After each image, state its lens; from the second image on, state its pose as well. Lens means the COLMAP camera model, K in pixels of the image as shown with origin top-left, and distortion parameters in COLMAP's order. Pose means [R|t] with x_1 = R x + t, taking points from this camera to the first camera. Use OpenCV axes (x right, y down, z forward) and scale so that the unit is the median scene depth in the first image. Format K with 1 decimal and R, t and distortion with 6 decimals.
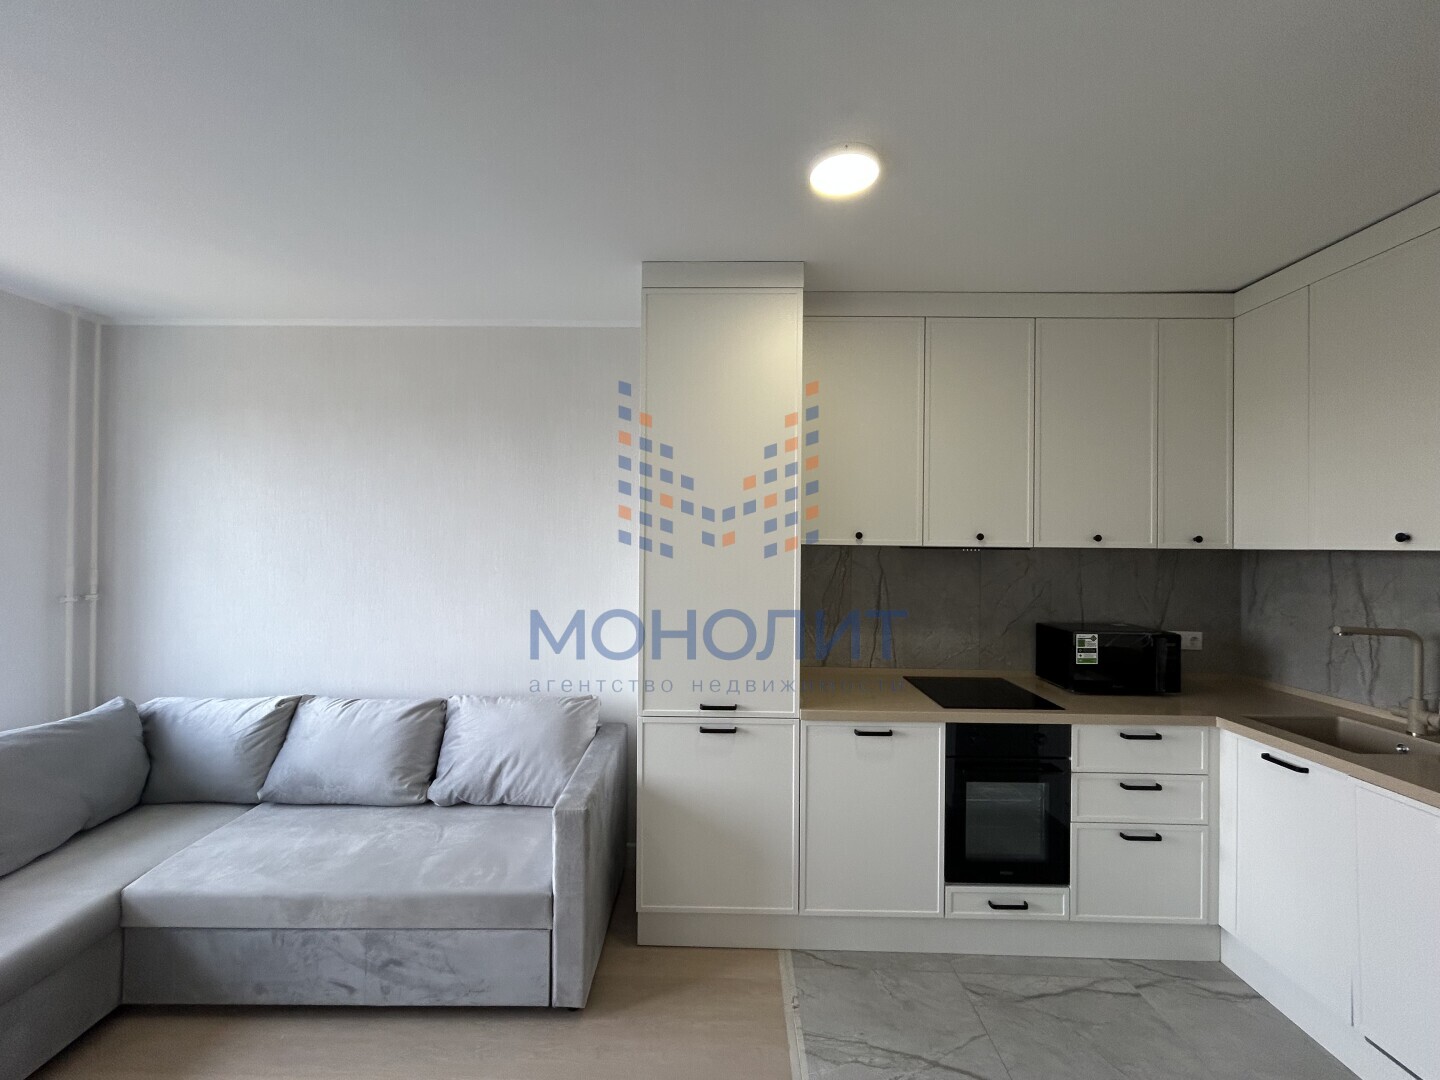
lens RADIAL K [[581.1, 0, 716.8], [0, 581.1, 538.9], [0, 0, 1]] dist [-0.001920, -0.000812]
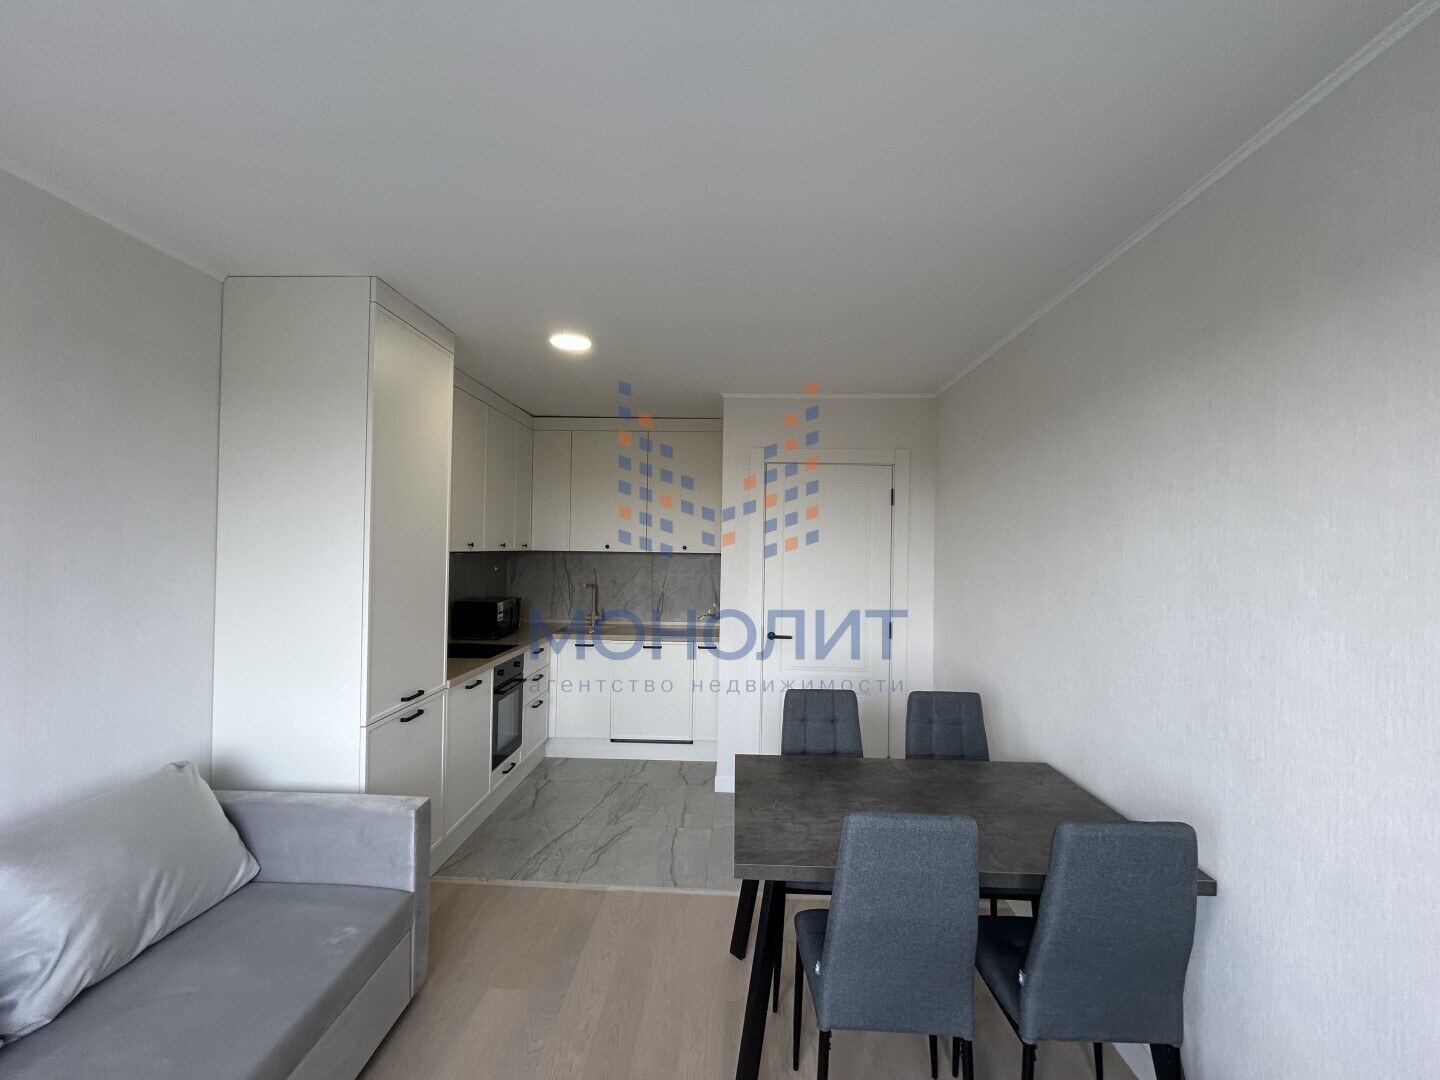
lens RADIAL K [[581.1, 0, 720.9], [0, 581.1, 543.1], [0, 0, 1]] dist [-0.001920, -0.000812]
pose [[0.012563, -0.001648, 0.999920, -1.131353], [-0.021186, 0.999774, 0.001914, -0.026351], [-0.999697, -0.021209, 0.012526, 0.383694]]
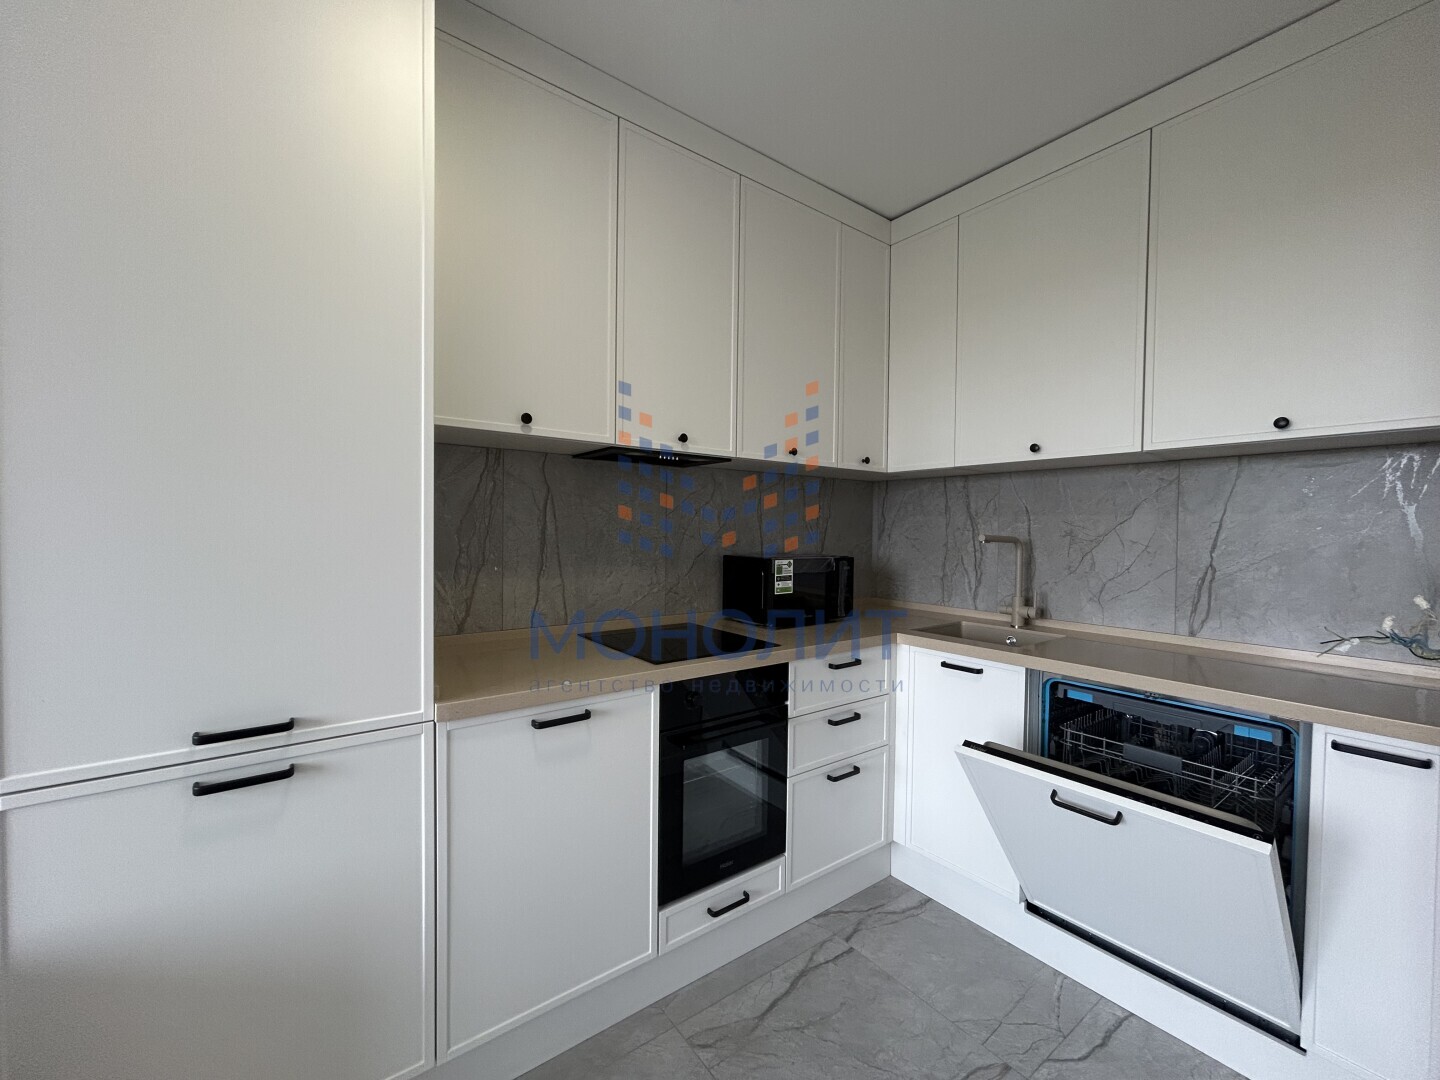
lens RADIAL K [[581.1, 0, 713.9], [0, 581.1, 540.8], [0, 0, 1]] dist [-0.001920, -0.000812]
pose [[0.792340, -0.013484, 0.609930, 0.019028], [-0.008079, 0.999436, 0.032590, 0.118155], [-0.610026, -0.030750, 0.791785, 0.406020]]
